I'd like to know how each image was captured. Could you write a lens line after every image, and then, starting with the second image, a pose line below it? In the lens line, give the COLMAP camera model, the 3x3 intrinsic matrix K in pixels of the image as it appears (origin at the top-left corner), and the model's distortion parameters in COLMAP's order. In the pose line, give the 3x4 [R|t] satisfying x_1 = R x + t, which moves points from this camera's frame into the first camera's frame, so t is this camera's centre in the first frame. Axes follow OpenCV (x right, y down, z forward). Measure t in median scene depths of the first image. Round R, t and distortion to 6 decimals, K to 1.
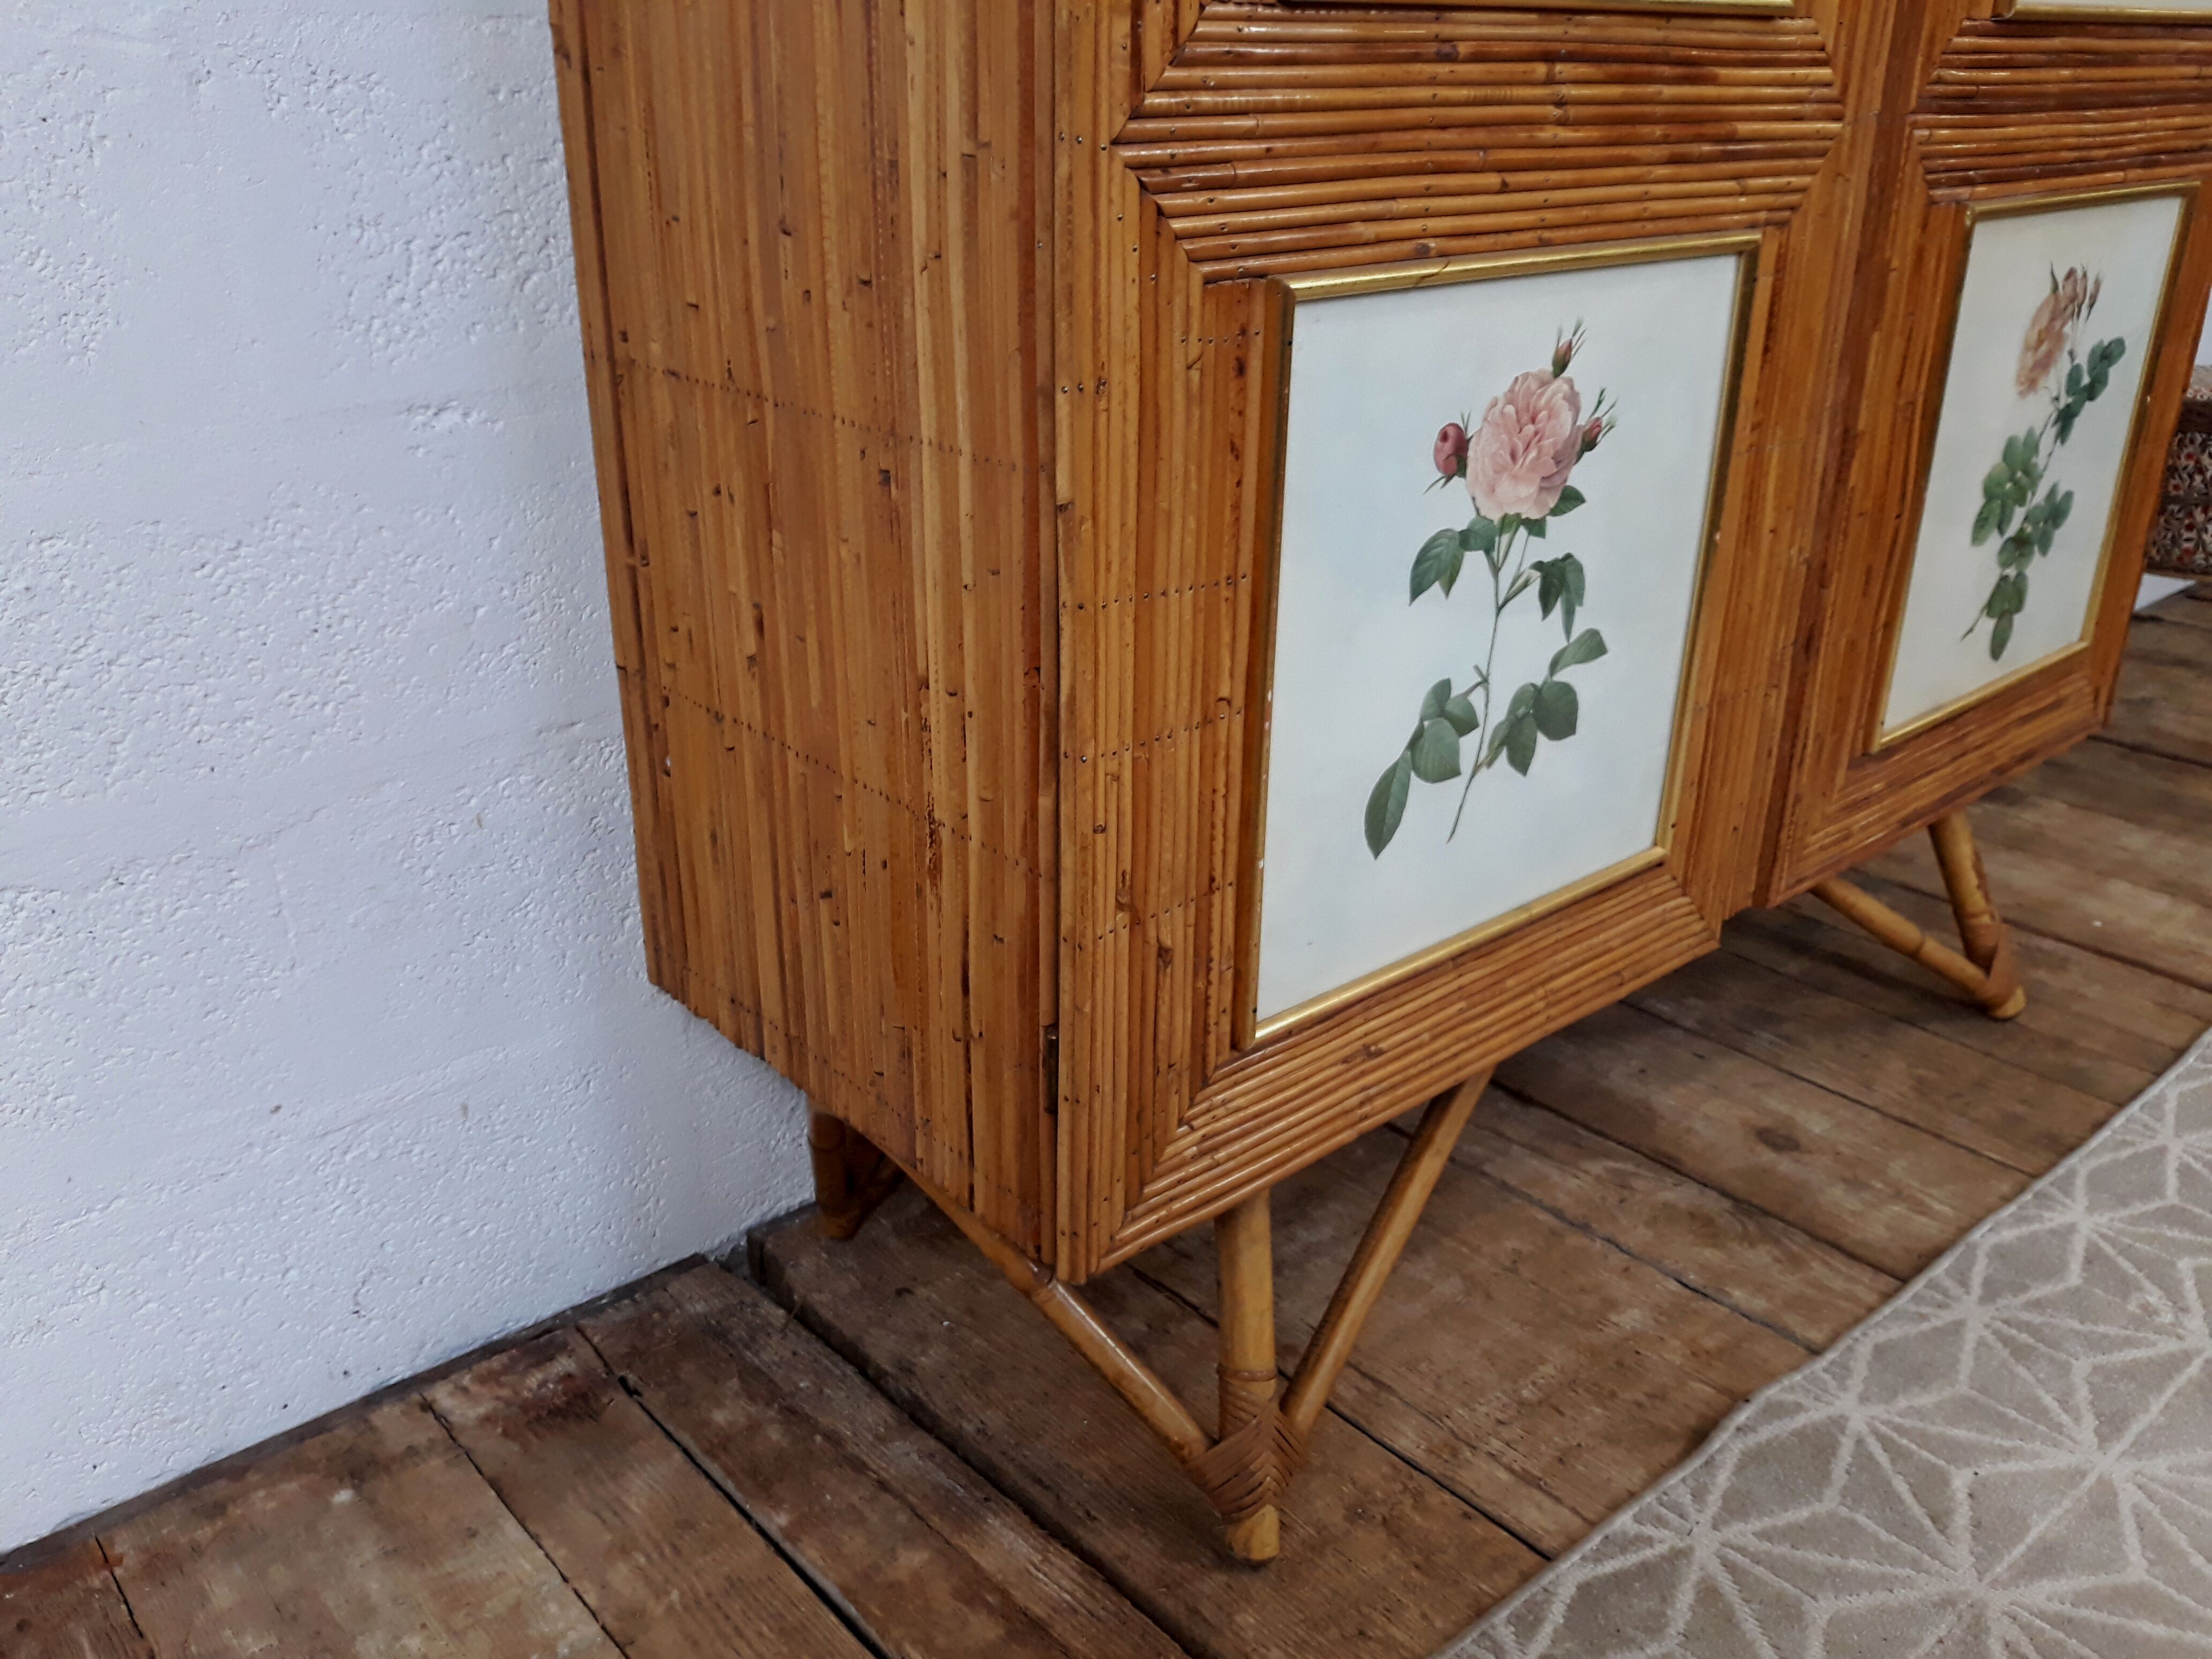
lens RADIAL K [[1751.8, 0, 1103.2], [0, 1751.8, 829.2], [0, 0, 1]] dist [-0.010791, -0.013015]
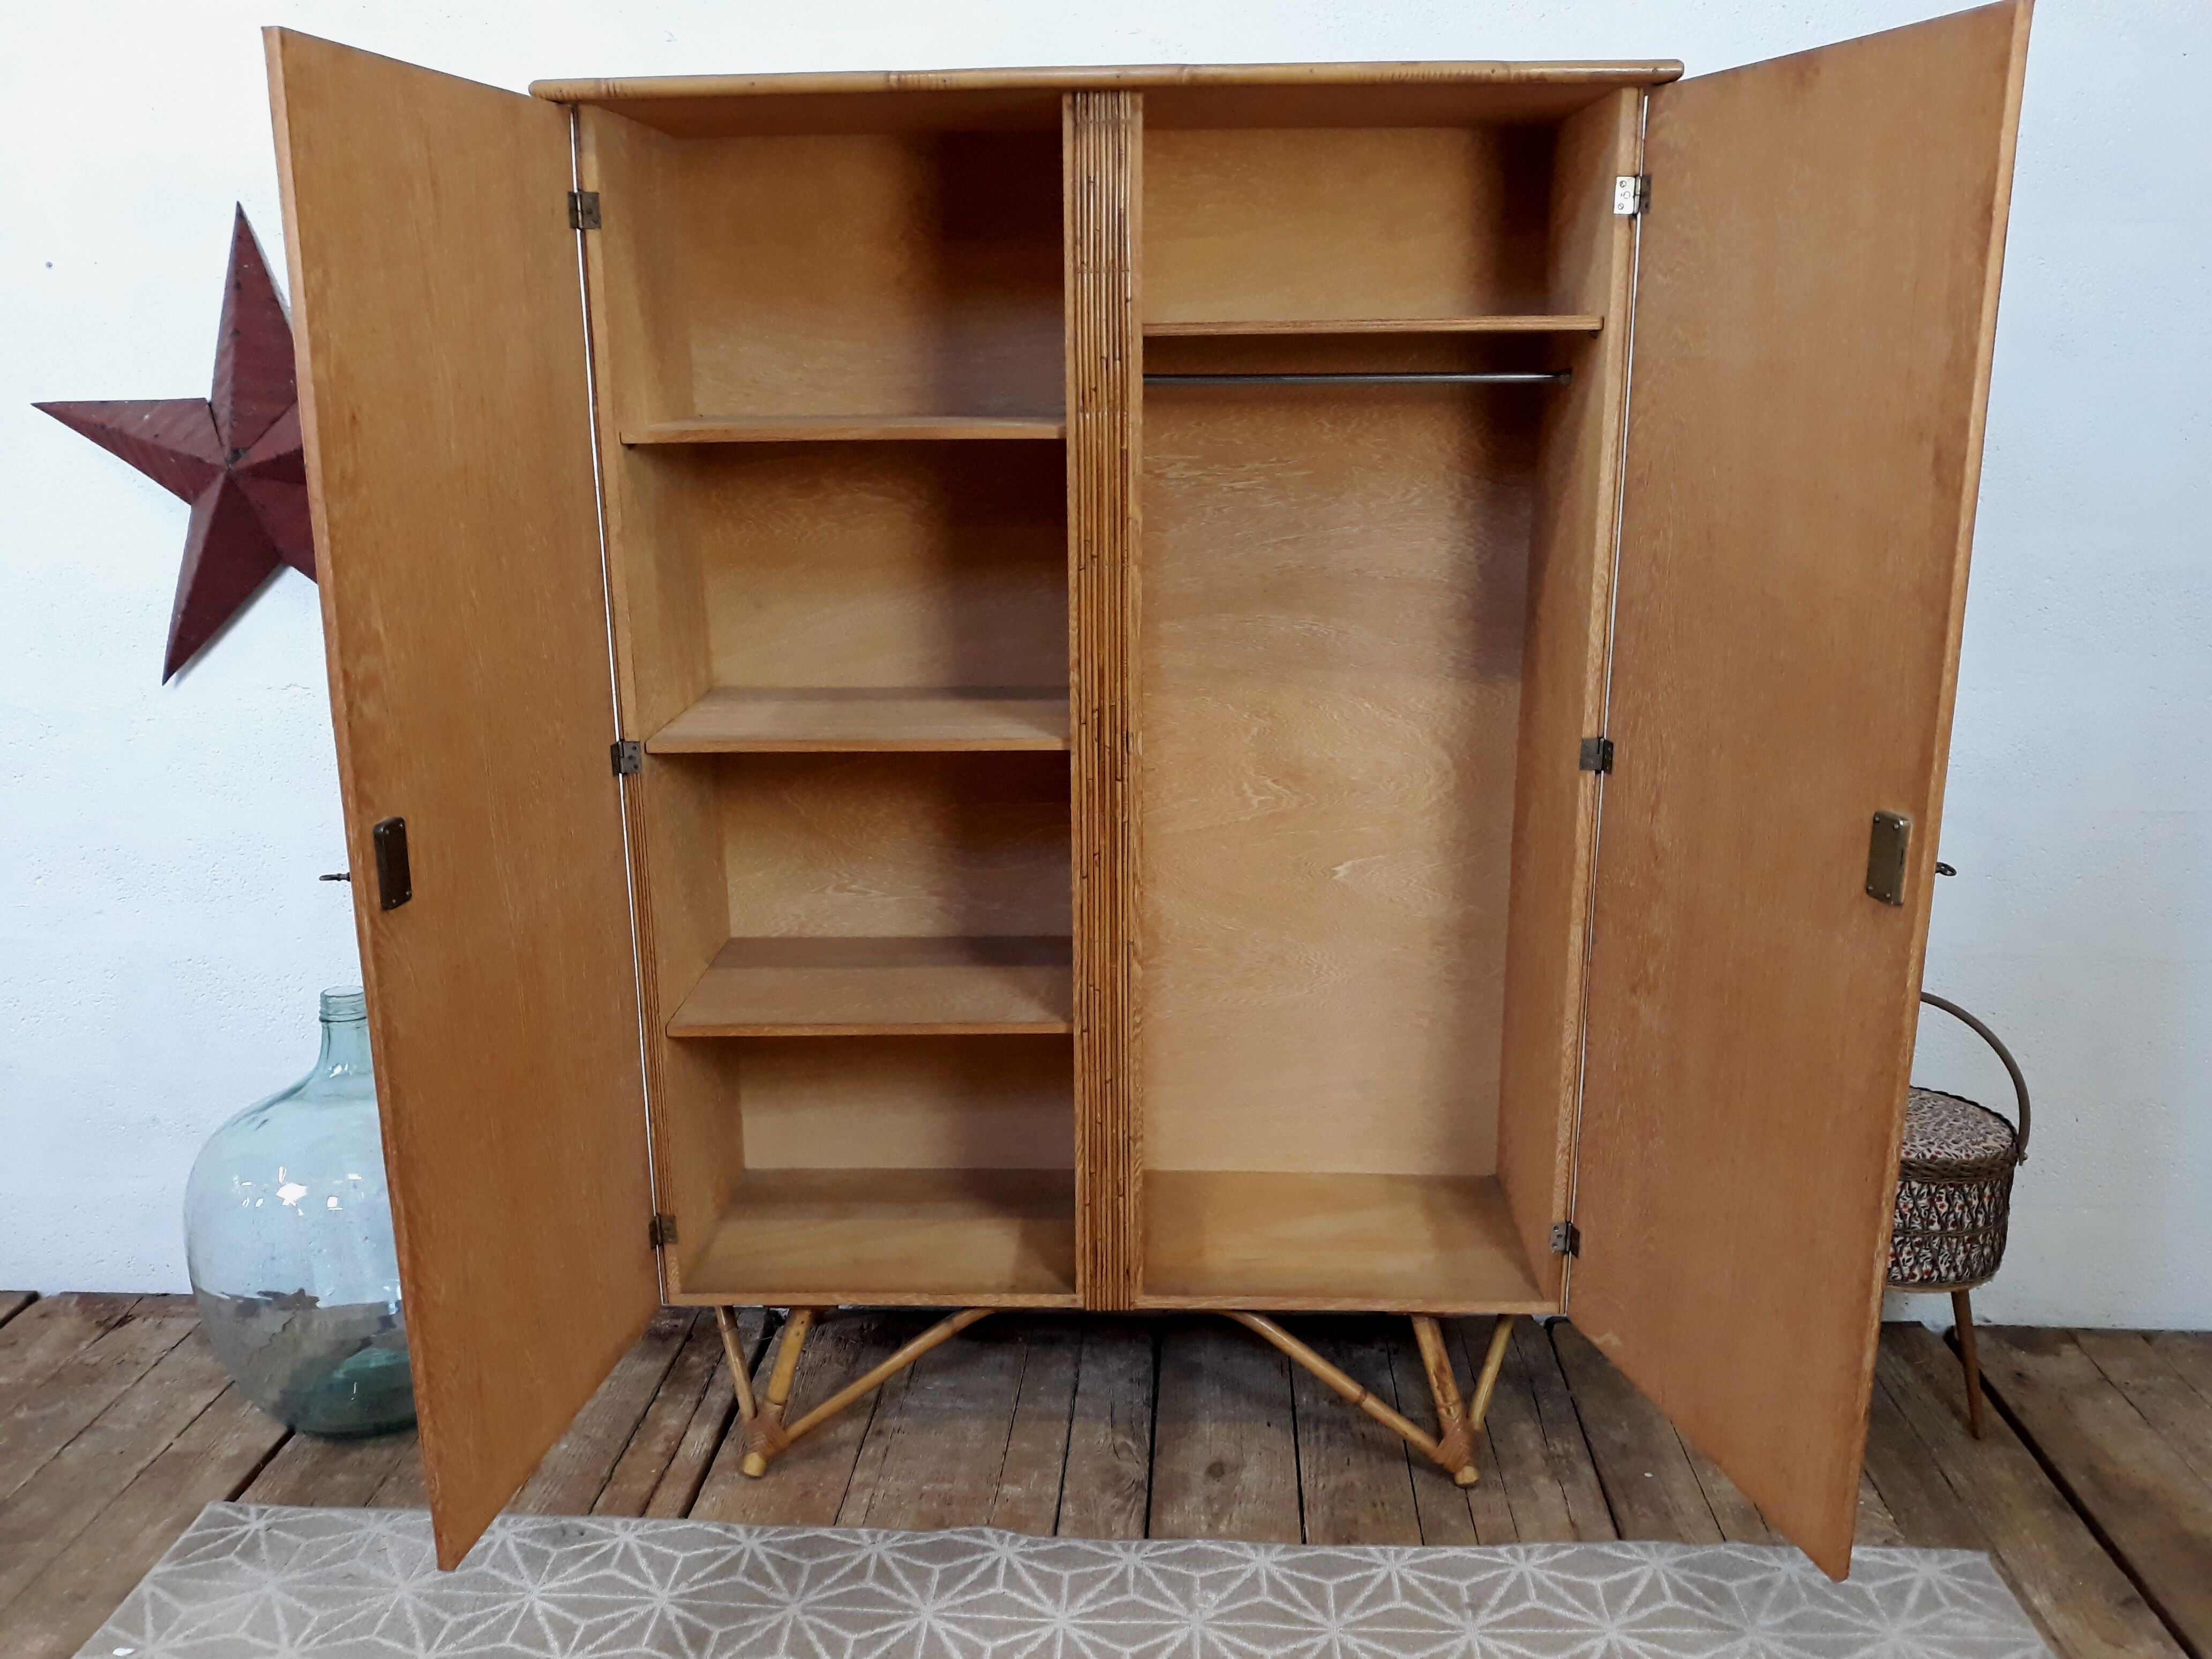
lens RADIAL K [[1751.8, 0, 1108.7], [0, 1751.8, 829.7], [0, 0, 1]] dist [-0.010791, -0.013015]
pose [[0.739013, 0.160945, -0.654183, 1.461062], [-0.251715, 0.966682, -0.046528, -0.357465], [0.624899, 0.199052, 0.754903, -0.546248]]
